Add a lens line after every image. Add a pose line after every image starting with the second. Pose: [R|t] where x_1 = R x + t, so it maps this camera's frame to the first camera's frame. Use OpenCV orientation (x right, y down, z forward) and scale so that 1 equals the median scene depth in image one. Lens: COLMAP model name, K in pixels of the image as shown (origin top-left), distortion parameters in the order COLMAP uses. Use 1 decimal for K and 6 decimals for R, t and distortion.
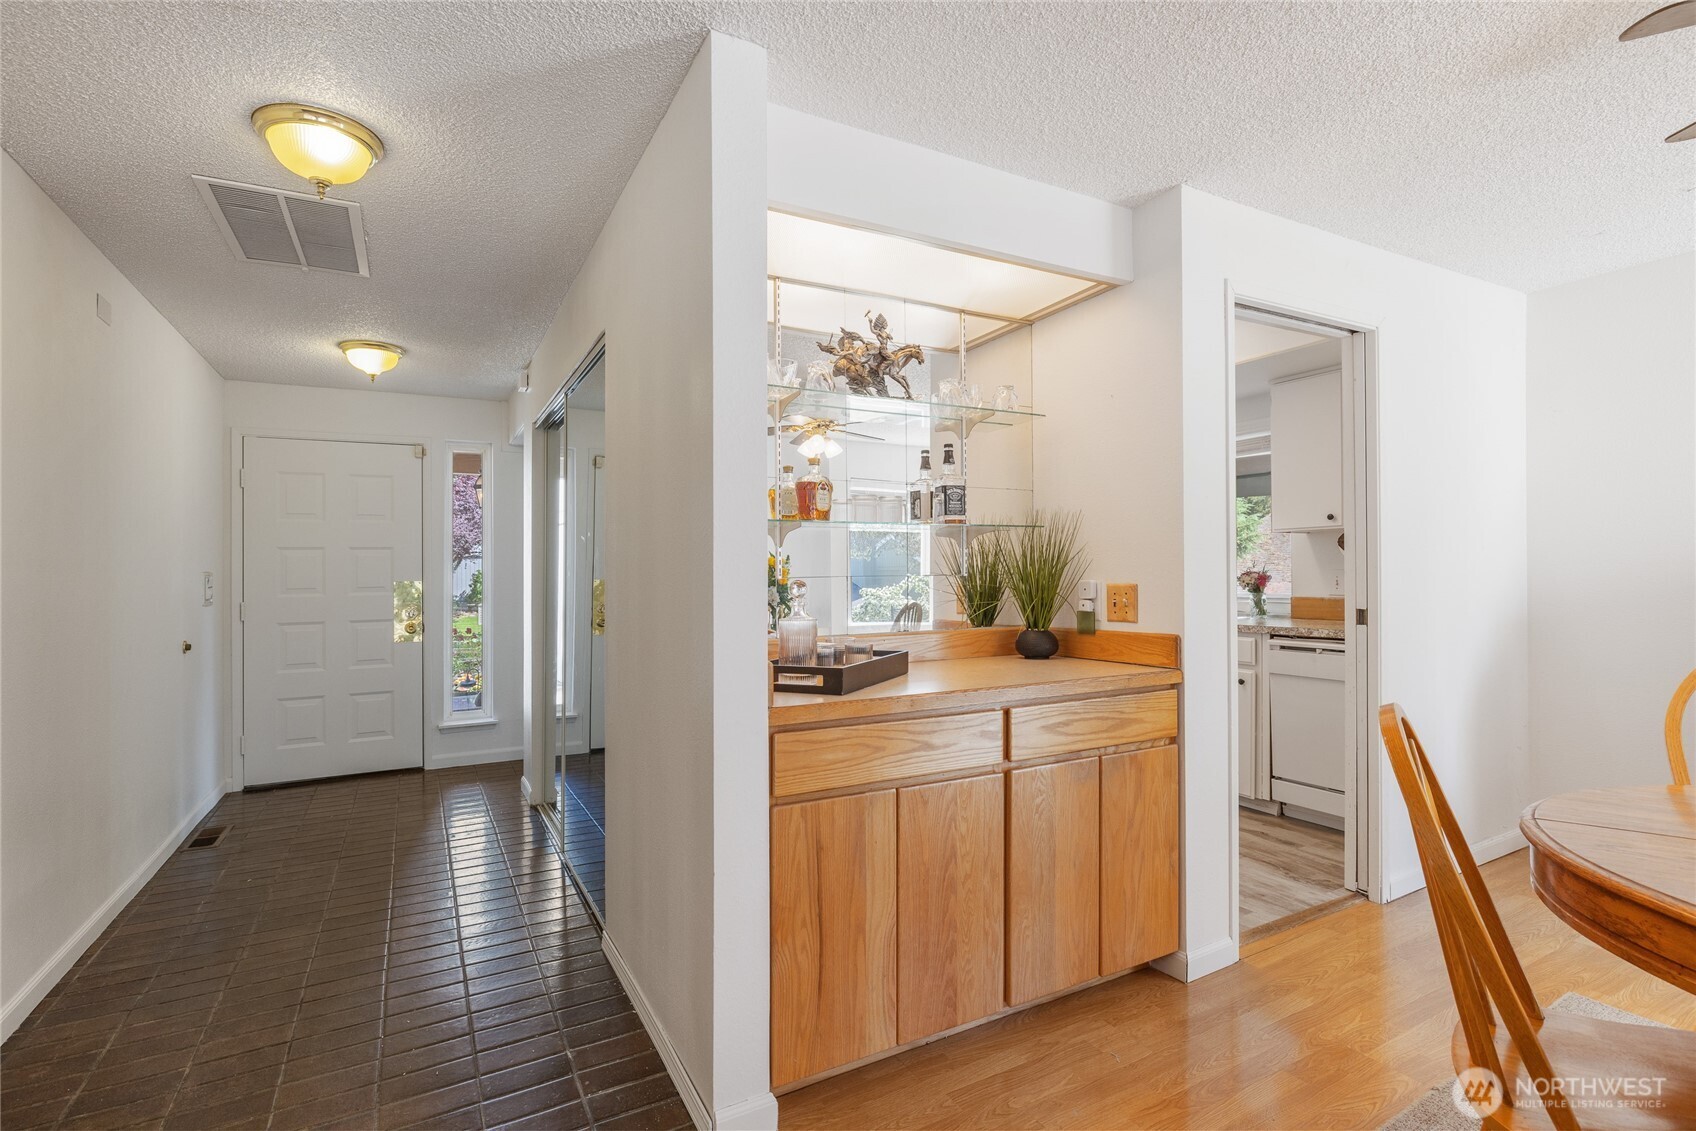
lens RADIAL K [[771.8, 0, 834.3], [0, 771.8, 555.8], [0, 0, 1]] dist [0.006122, 0.000220]
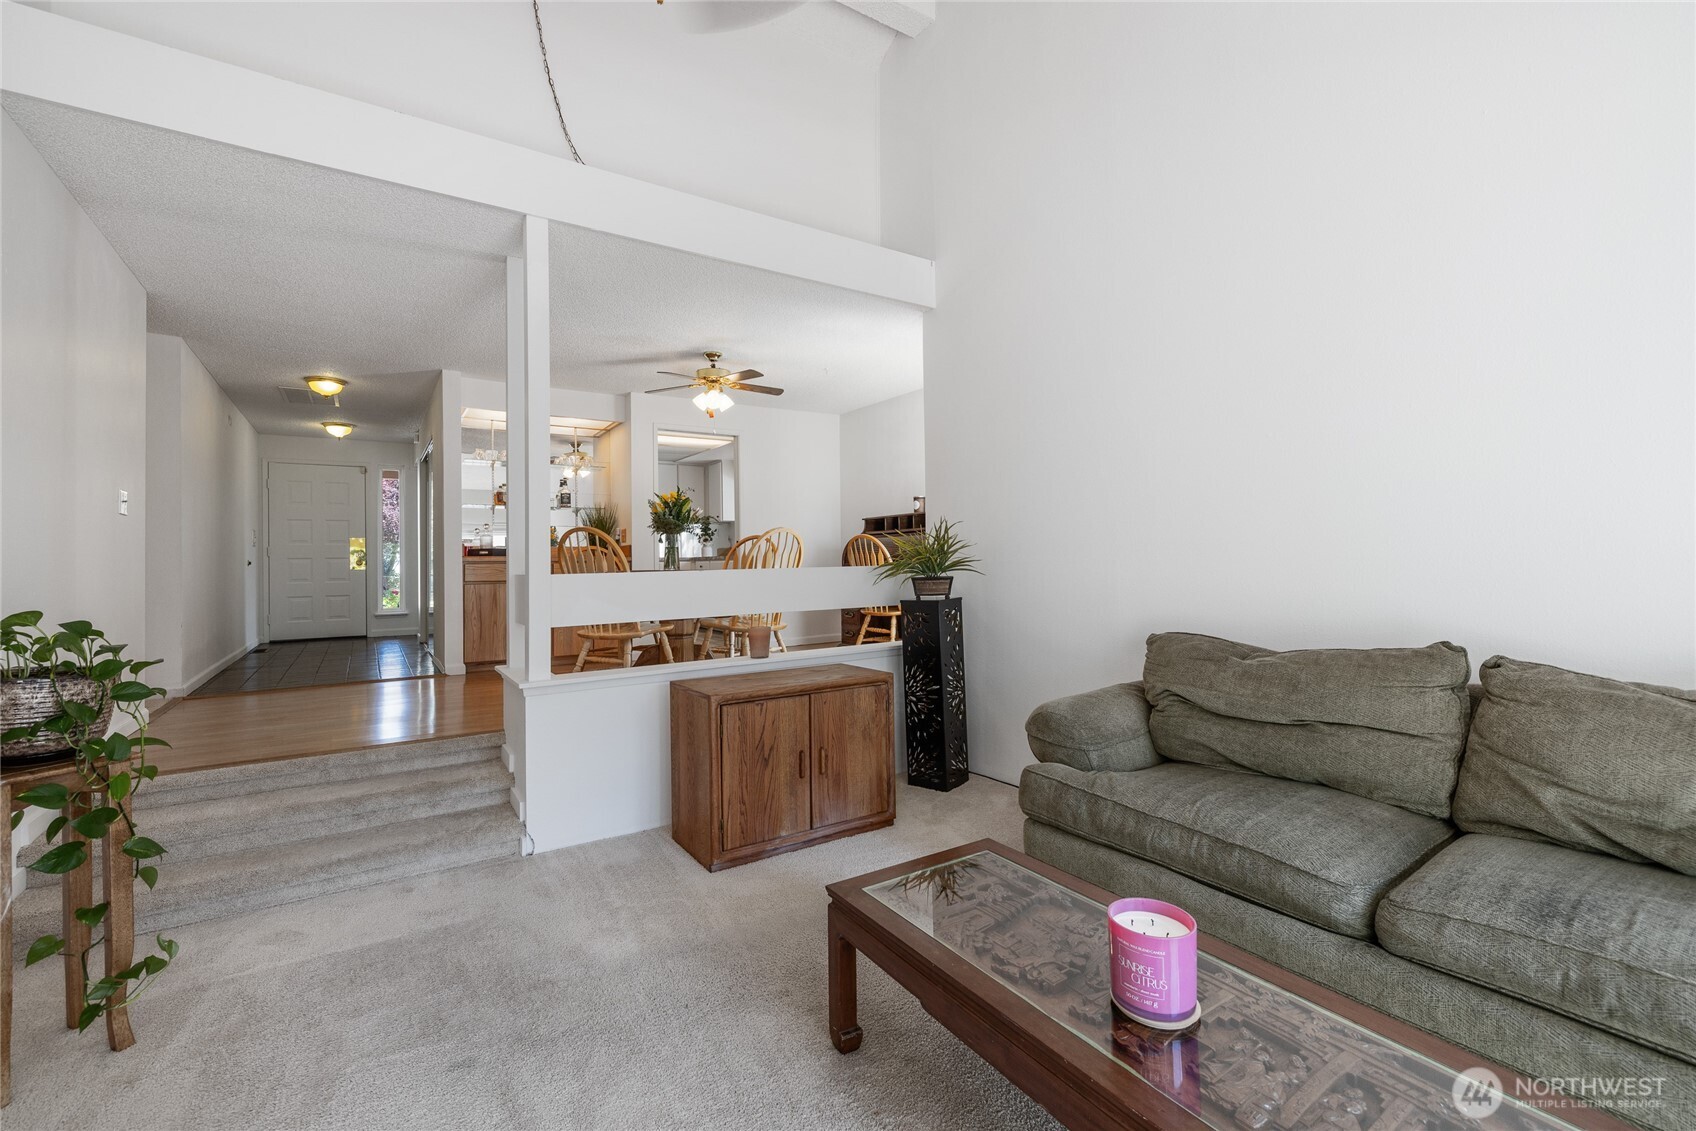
lens RADIAL K [[724.1, 0, 857.0], [0, 724.1, 559.9], [0, 0, 1]] dist [0.003427, -0.000236]
pose [[0.995495, 0.002958, 0.094769, 0.567822], [-0.004347, 0.999886, 0.014449, 0.062443], [-0.094715, -0.014796, 0.995394, -1.009735]]
